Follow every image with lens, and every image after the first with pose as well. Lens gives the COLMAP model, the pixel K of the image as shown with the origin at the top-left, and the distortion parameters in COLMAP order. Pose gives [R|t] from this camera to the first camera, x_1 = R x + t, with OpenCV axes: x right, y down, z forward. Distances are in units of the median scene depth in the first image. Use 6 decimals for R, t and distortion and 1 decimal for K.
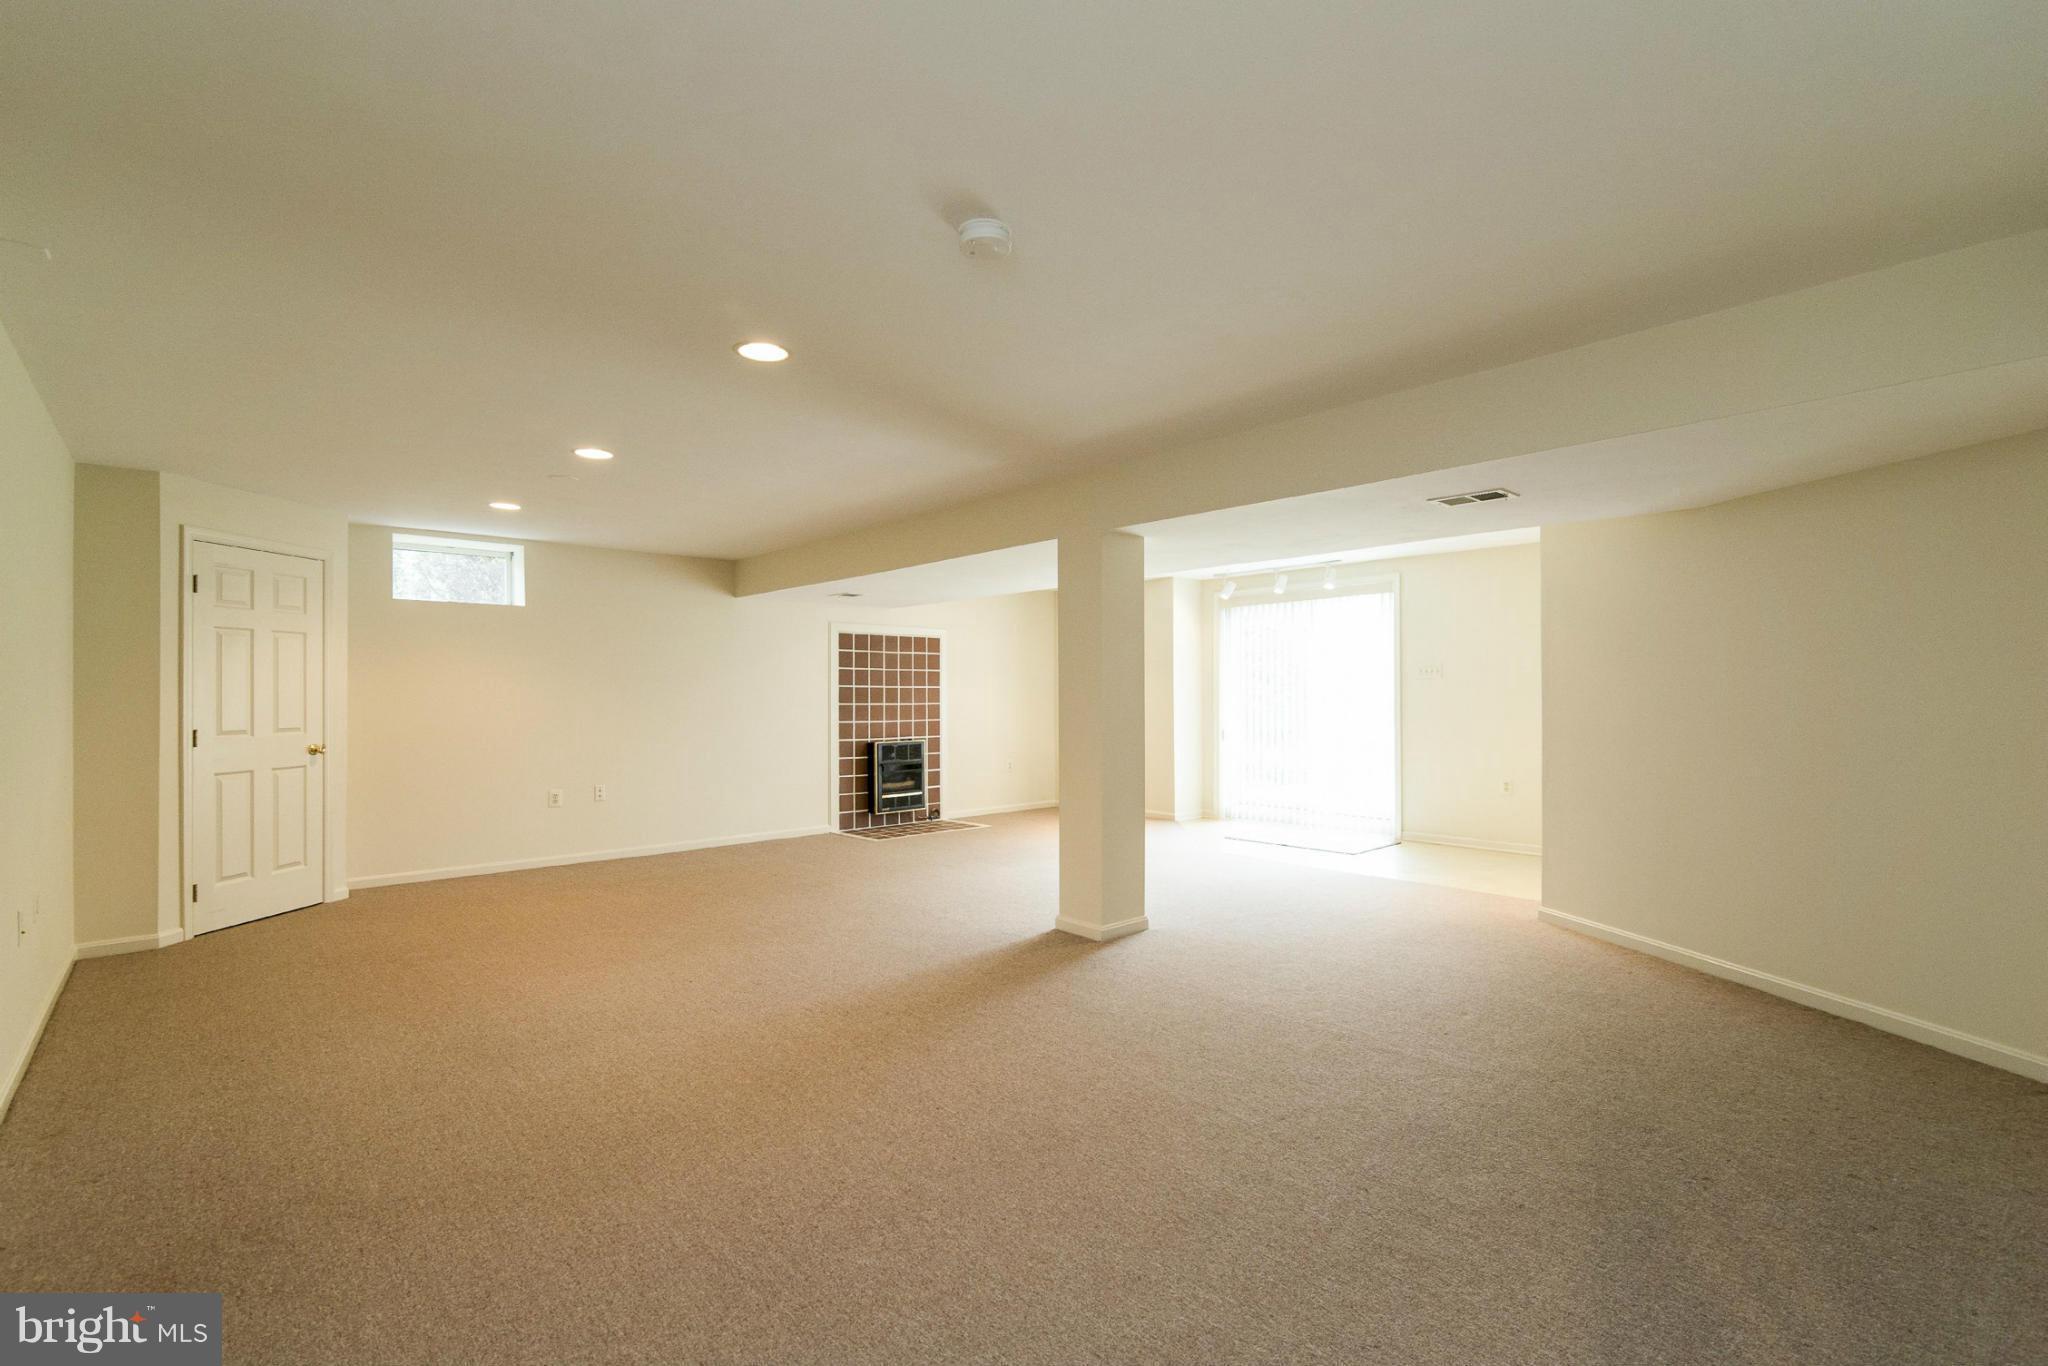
lens RADIAL K [[963.2, 0, 1031.5], [0, 963.2, 685.8], [0, 0, 1]] dist [-0.001269, -0.000413]
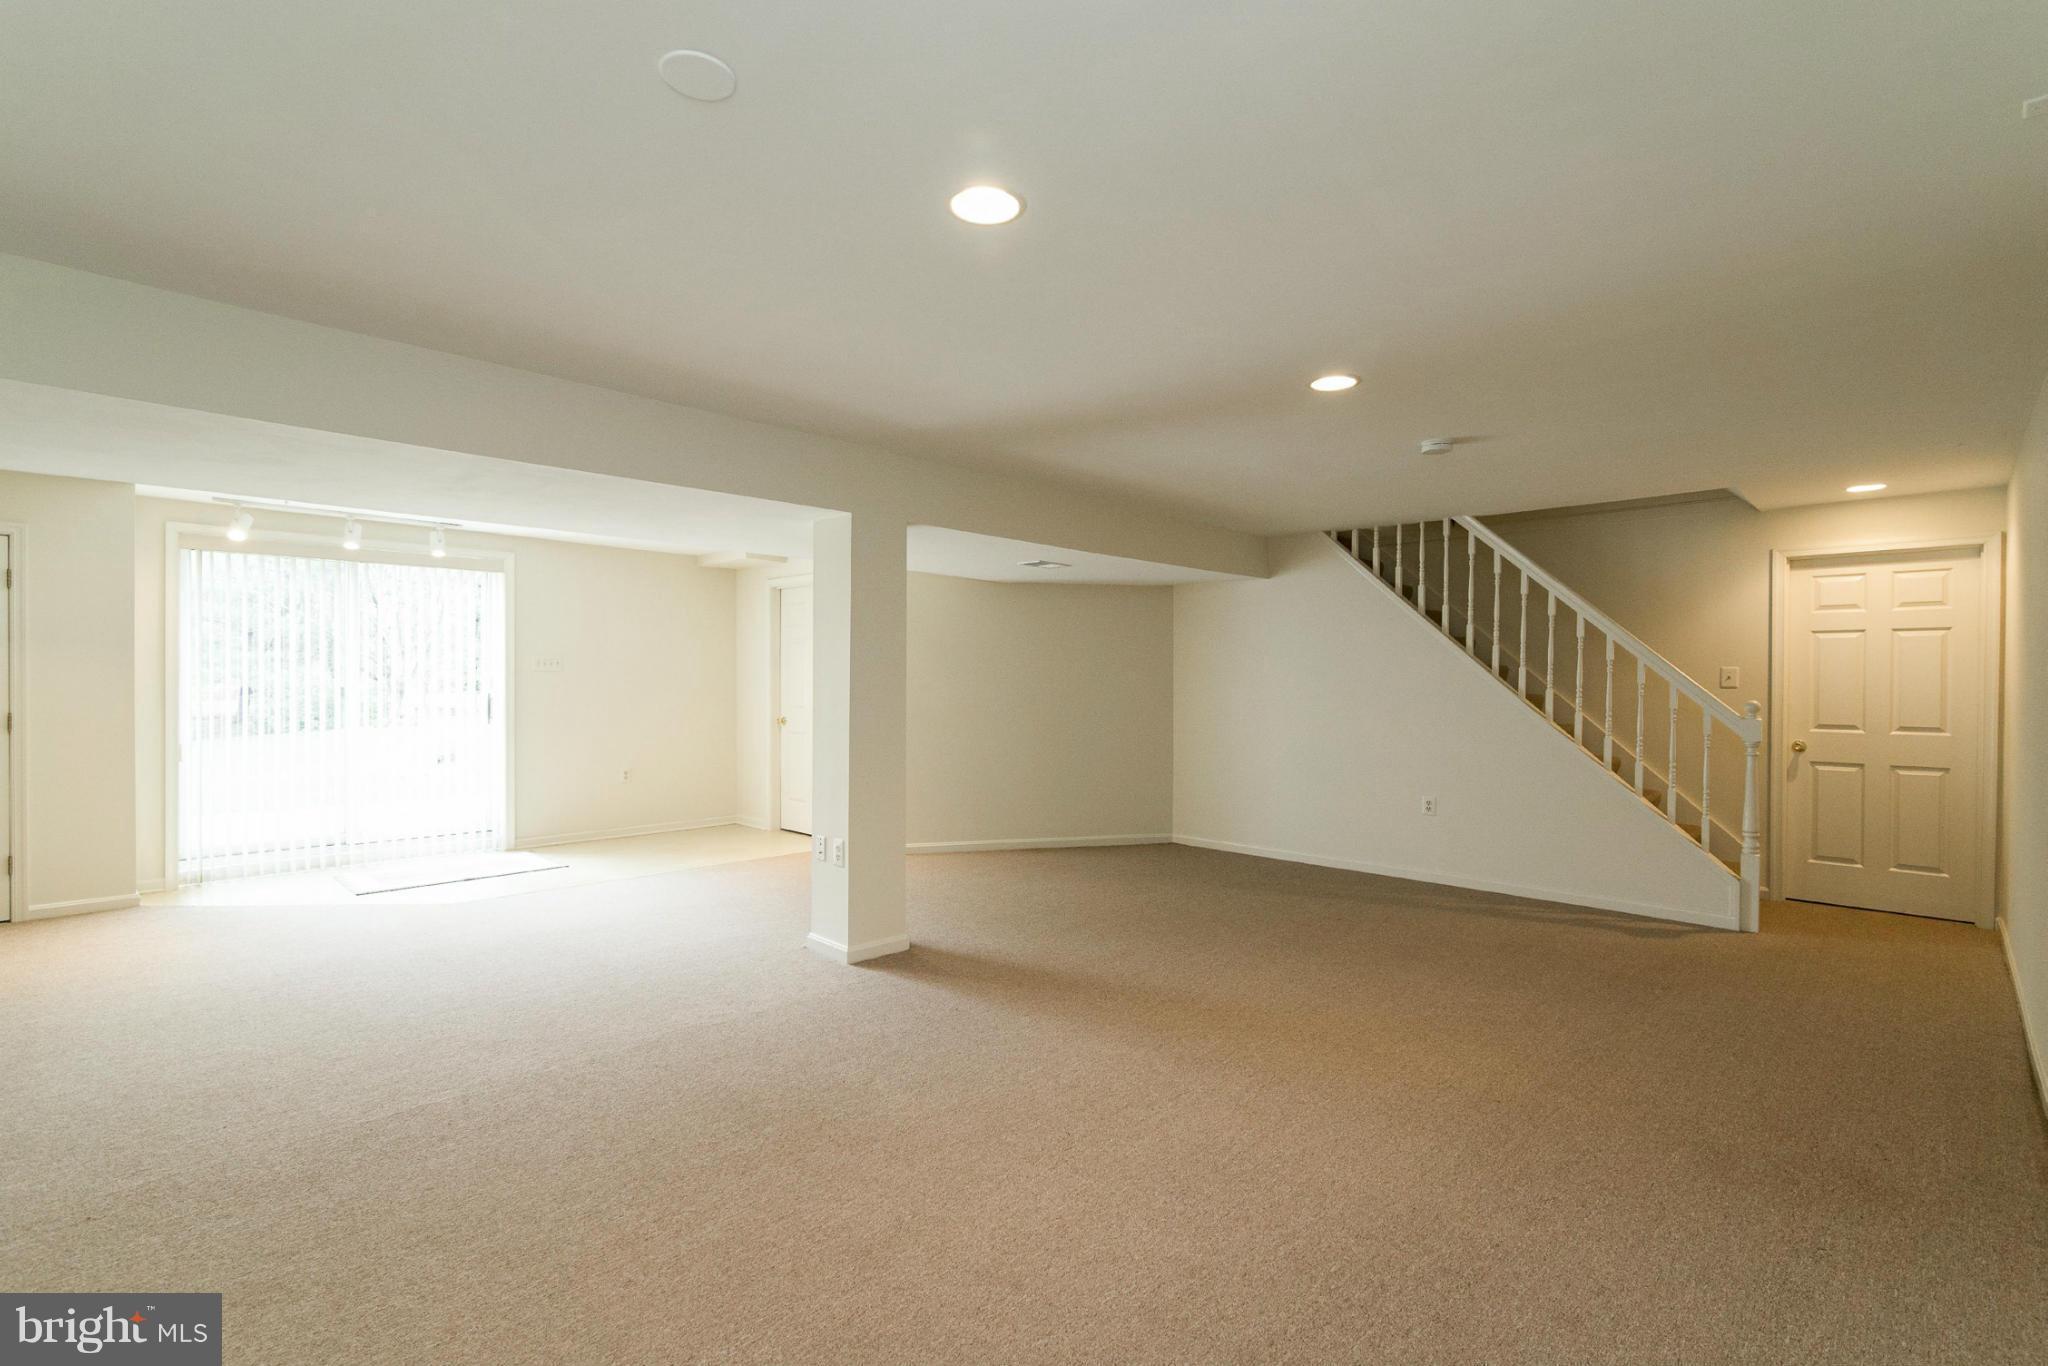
lens RADIAL K [[963.2, 0, 1031.5], [0, 963.2, 685.8], [0, 0, 1]] dist [-0.001269, -0.000413]
pose [[-0.071142, 0.003300, 0.997461, -0.533645], [-0.009349, 0.999948, -0.003975, 0.005608], [-0.997422, -0.009608, -0.071107, 0.574535]]
